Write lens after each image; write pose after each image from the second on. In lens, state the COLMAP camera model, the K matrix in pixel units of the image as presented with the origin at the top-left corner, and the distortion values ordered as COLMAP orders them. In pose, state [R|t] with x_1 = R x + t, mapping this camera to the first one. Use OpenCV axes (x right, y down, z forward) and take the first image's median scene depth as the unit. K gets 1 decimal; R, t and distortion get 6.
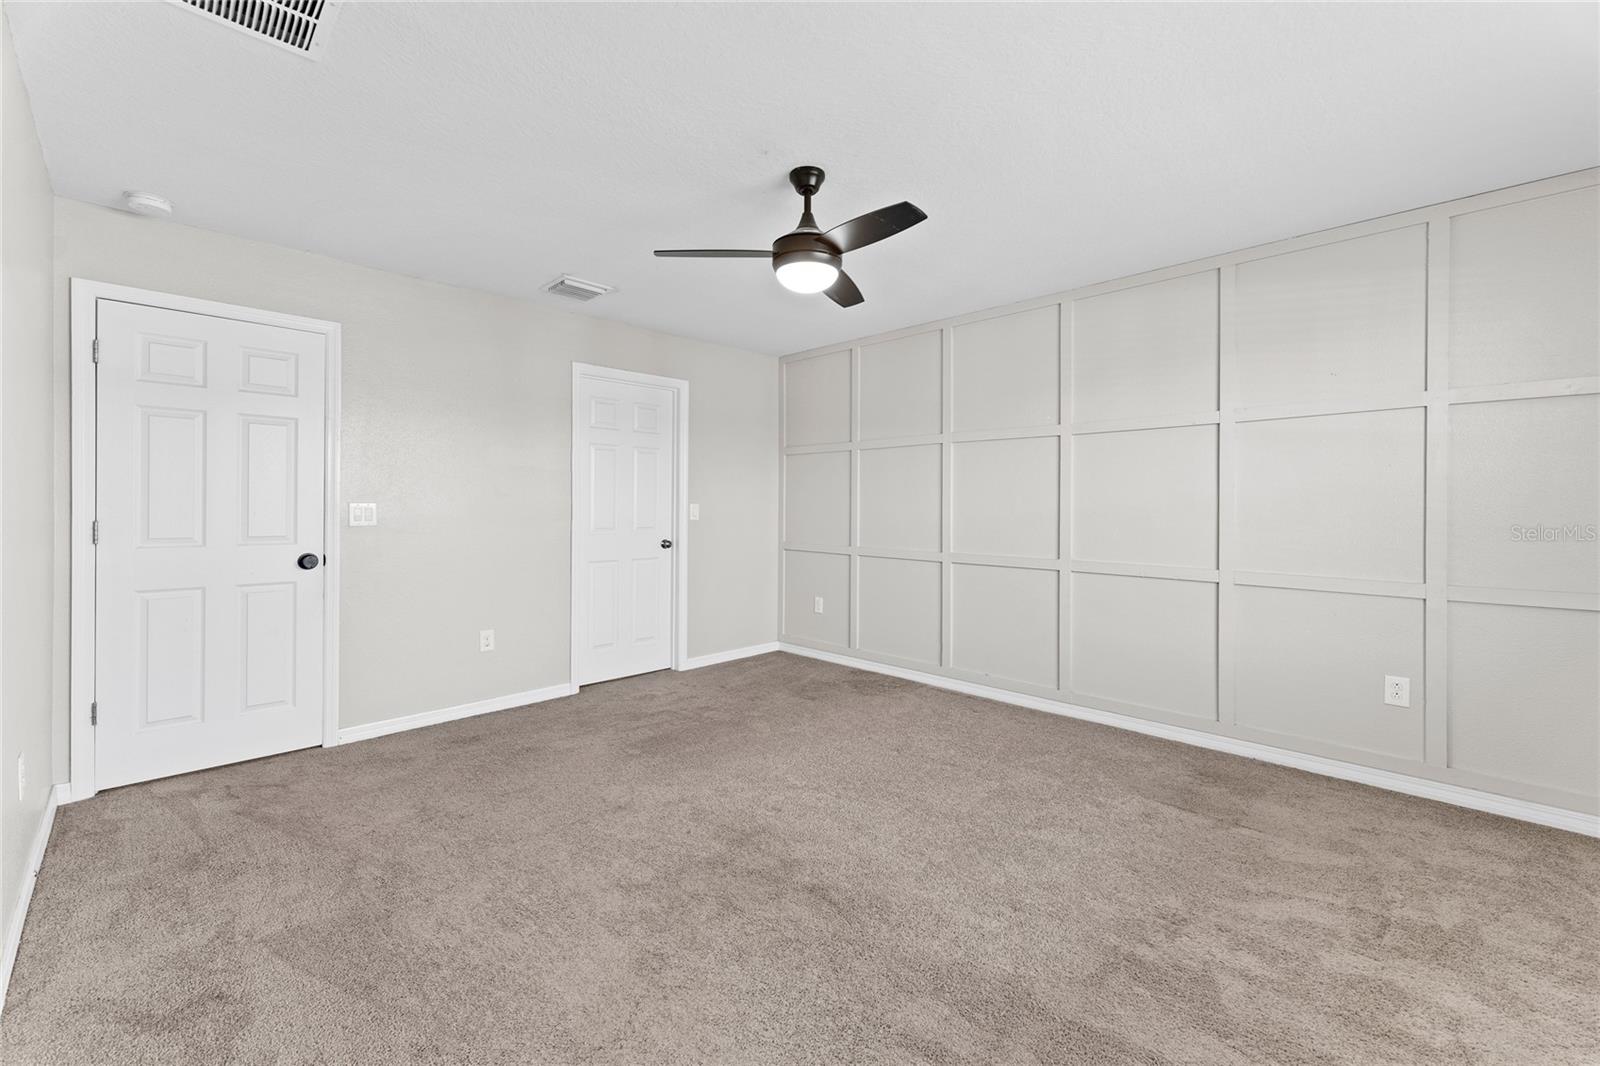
lens RADIAL K [[643.3, 0, 801.9], [0, 643.3, 502.9], [0, 0, 1]] dist [-0.000597, -0.000159]
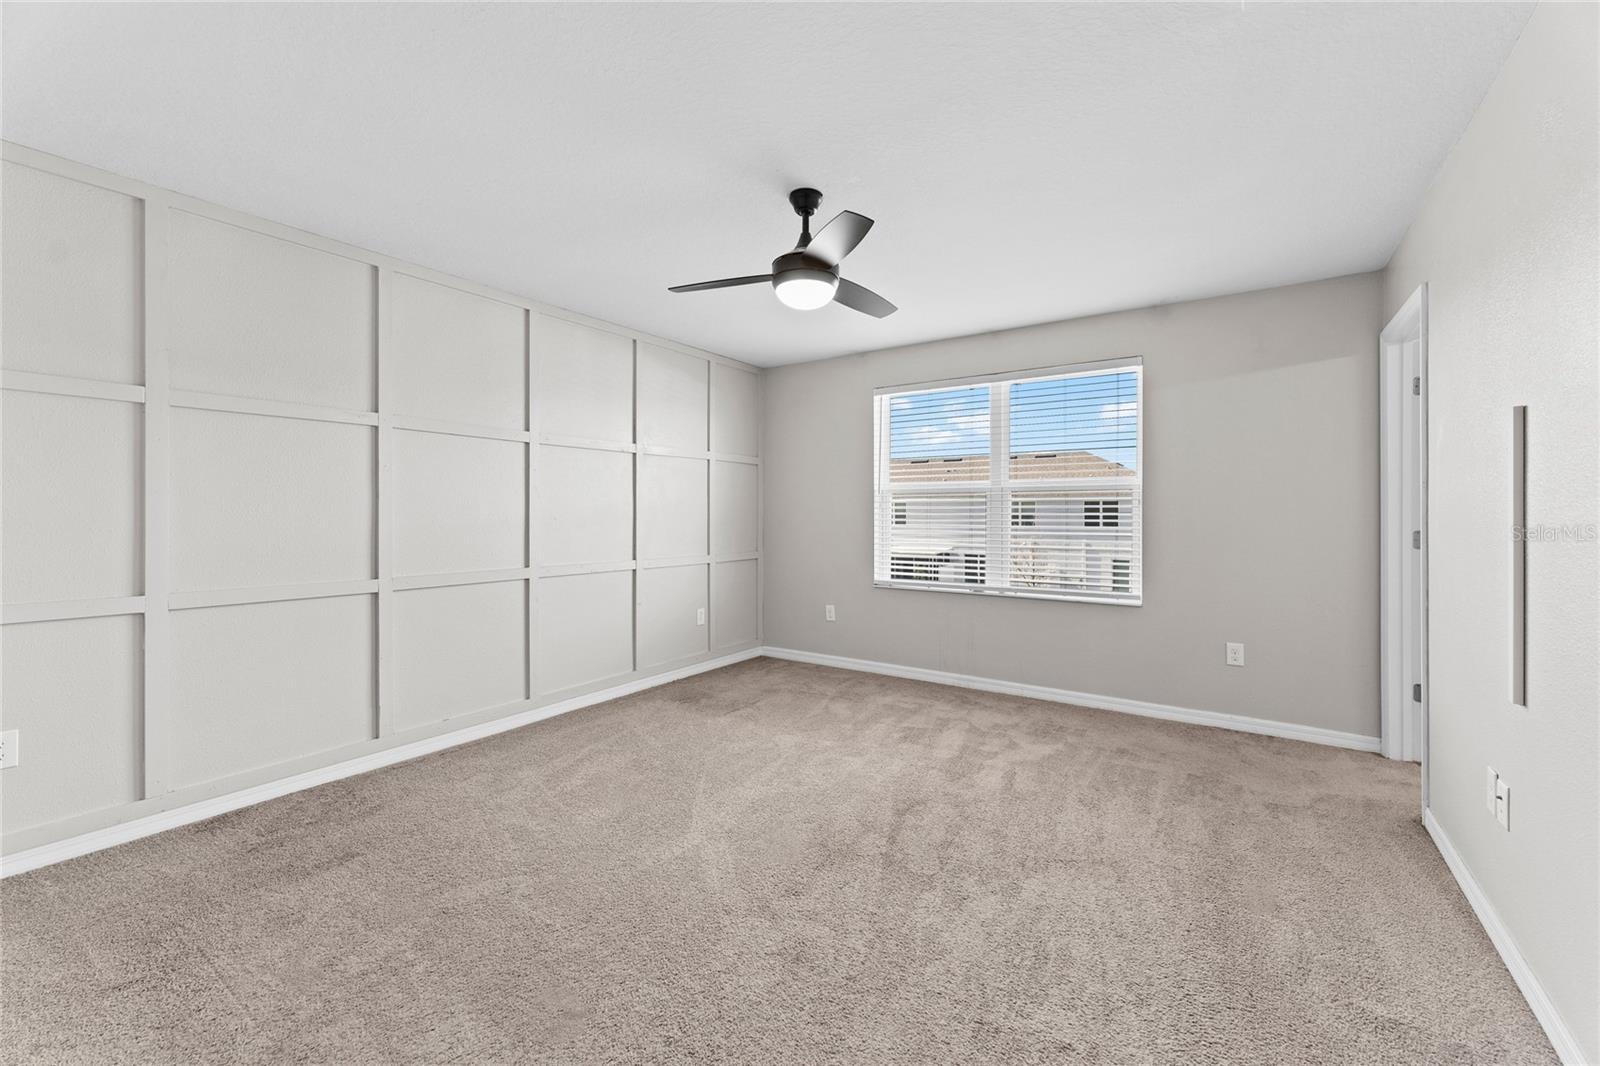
lens RADIAL K [[650.0, 0, 799.6], [0, 650.0, 523.6], [0, 0, 1]] dist [0.000740, -0.000026]
pose [[-0.173553, -0.019029, 0.984641, -0.791153], [-0.006207, 0.999815, 0.018228, 0.000907], [-0.984805, -0.002949, -0.173639, 0.931078]]
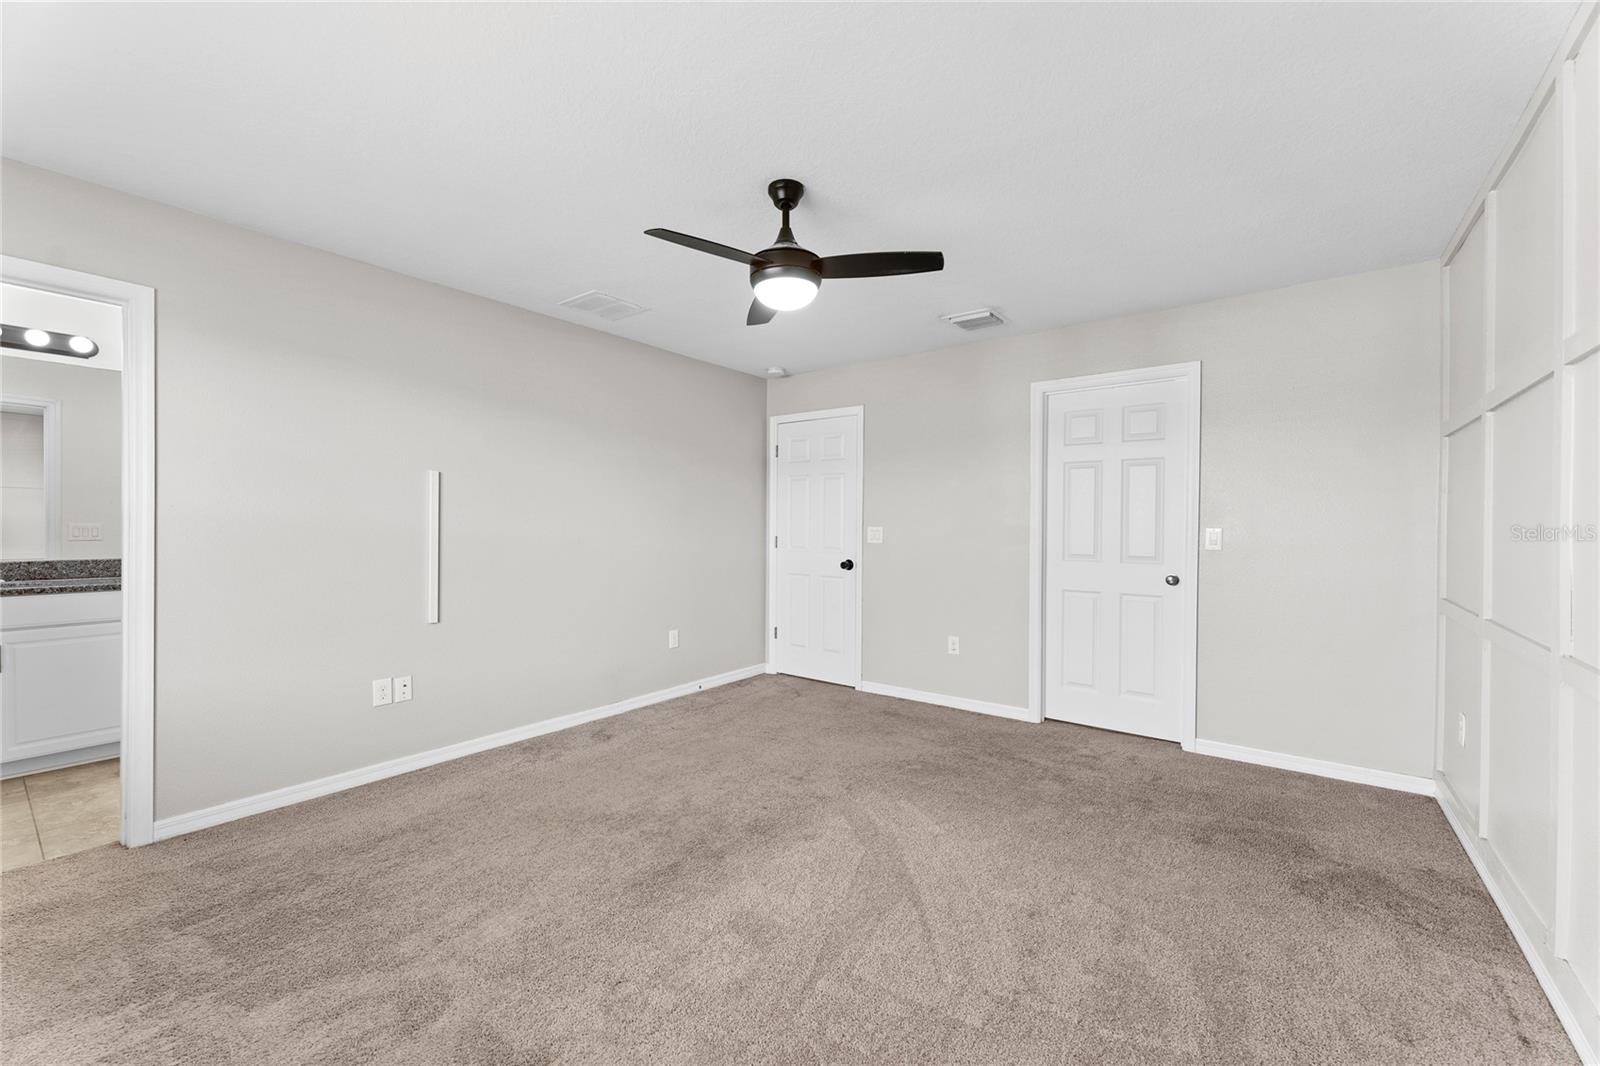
lens RADIAL K [[642.1, 0, 799.2], [0, 642.1, 527.1], [0, 0, 1]] dist [0.000175, 0.000096]
pose [[0.127516, -0.002196, -0.991834, 0.761075], [0.000923, 0.999997, -0.002095, 0.003012], [0.991836, -0.000649, 0.127518, 0.701498]]
